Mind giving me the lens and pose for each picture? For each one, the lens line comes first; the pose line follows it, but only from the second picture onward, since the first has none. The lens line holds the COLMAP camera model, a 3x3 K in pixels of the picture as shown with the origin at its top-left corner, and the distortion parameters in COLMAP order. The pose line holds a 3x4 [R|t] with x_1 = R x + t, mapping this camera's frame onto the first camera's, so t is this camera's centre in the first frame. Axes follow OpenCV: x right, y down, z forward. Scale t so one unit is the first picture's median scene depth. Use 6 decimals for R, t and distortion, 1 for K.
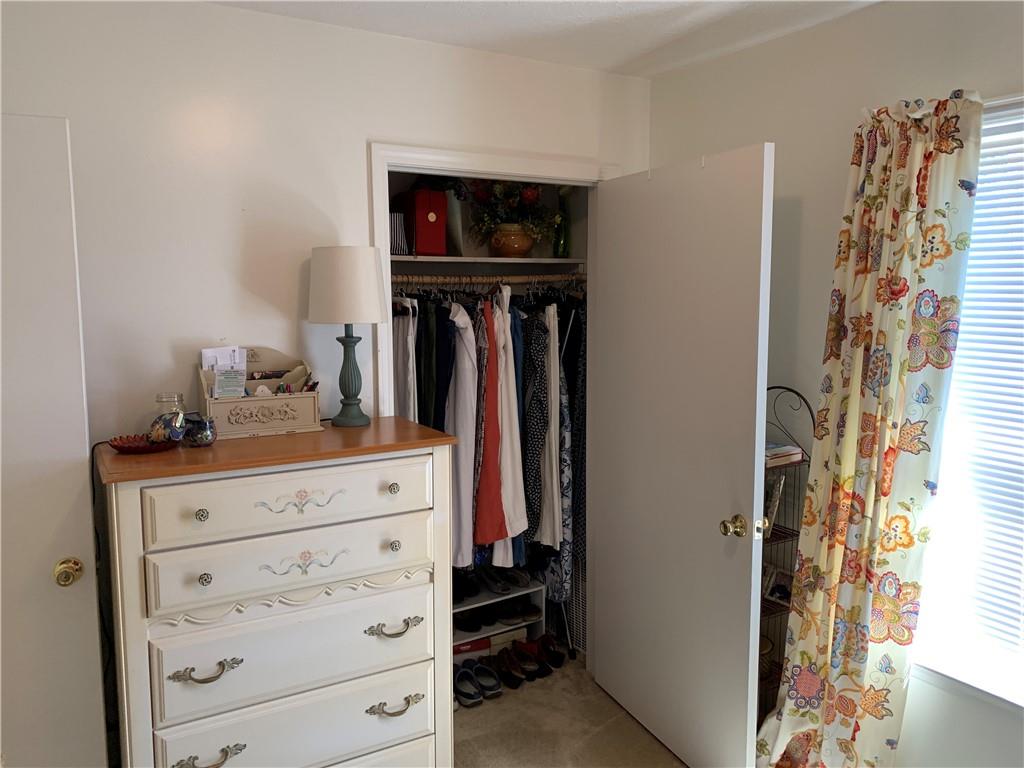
lens RADIAL K [[795.8, 0, 511.7], [0, 795.8, 377.1], [0, 0, 1]] dist [0.008946, -0.004181]
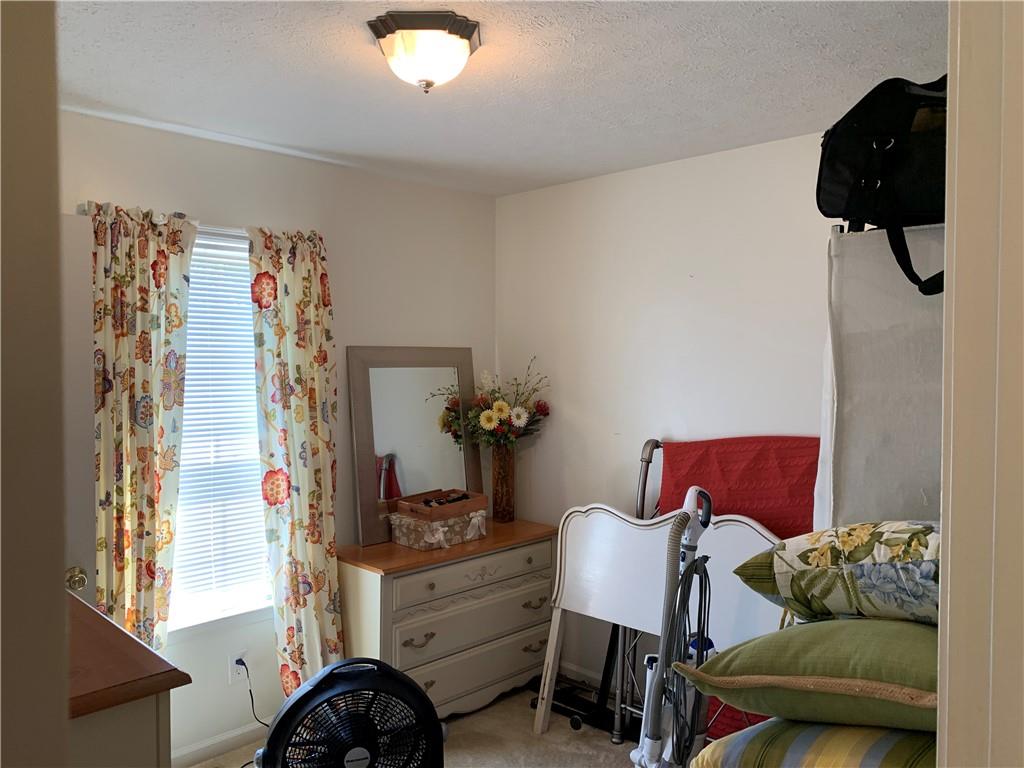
lens RADIAL K [[795.8, 0, 511.7], [0, 795.8, 377.1], [0, 0, 1]] dist [0.008946, -0.004181]
pose [[-0.260427, -0.028715, 0.965066, -0.927097], [0.106475, 0.992607, 0.058267, -0.077111], [-0.959604, 0.117929, -0.255445, 0.762584]]
